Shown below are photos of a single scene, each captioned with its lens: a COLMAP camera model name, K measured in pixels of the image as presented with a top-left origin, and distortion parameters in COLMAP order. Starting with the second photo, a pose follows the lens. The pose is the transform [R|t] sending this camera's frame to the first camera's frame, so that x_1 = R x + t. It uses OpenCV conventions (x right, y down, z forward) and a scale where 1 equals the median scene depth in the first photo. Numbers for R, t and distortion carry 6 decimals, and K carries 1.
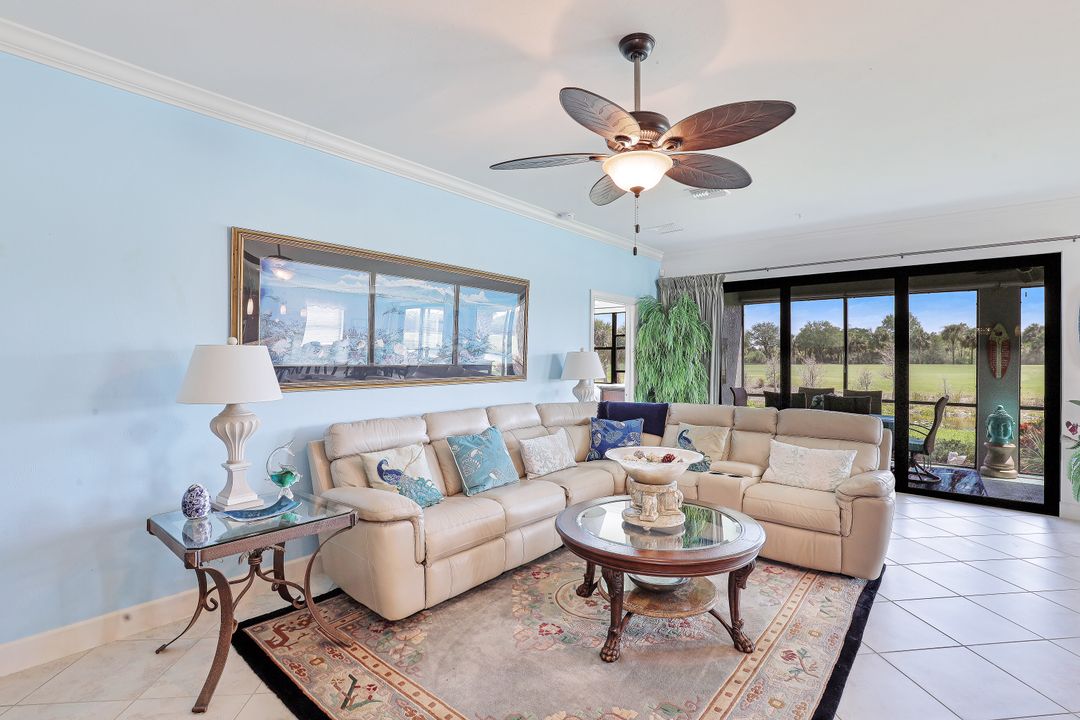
lens RADIAL K [[505.9, 0, 545.4], [0, 505.9, 358.4], [0, 0, 1]] dist [-0.038157, 0.006837]
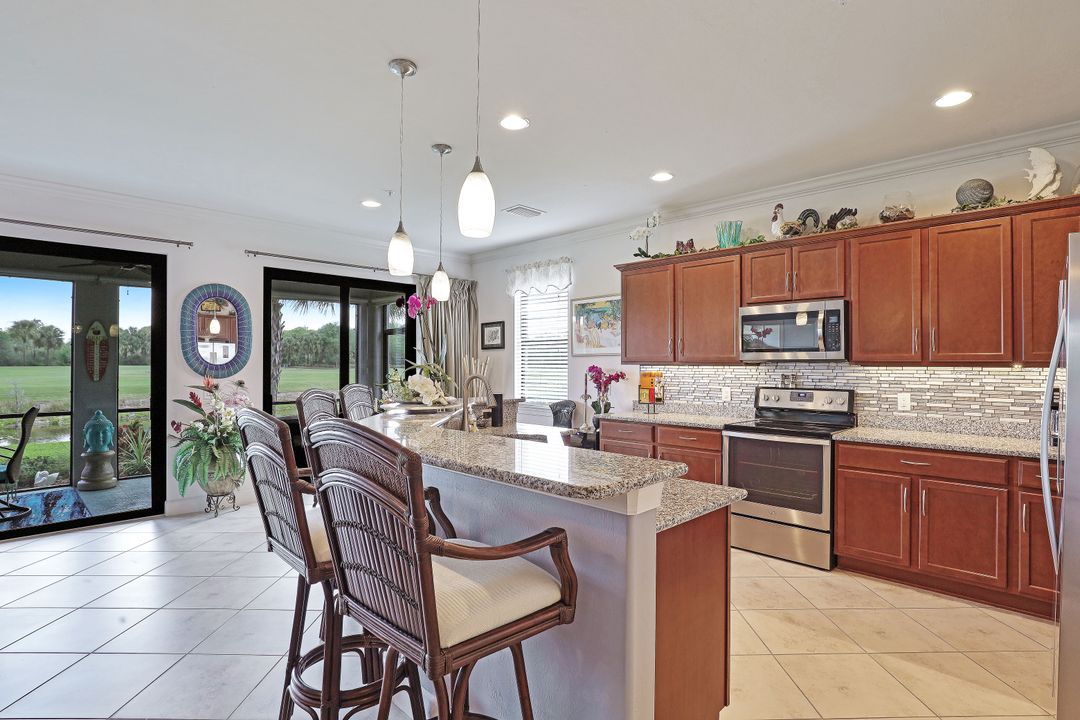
lens RADIAL K [[529.6, 0, 554.9], [0, 529.6, 356.2], [0, 0, 1]] dist [-0.030951, 0.004386]
pose [[0.079160, 0.006519, 0.996841, 0.042176], [-0.001051, 0.999979, -0.006456, -0.000355], [-0.996861, -0.000537, 0.079165, 0.109939]]
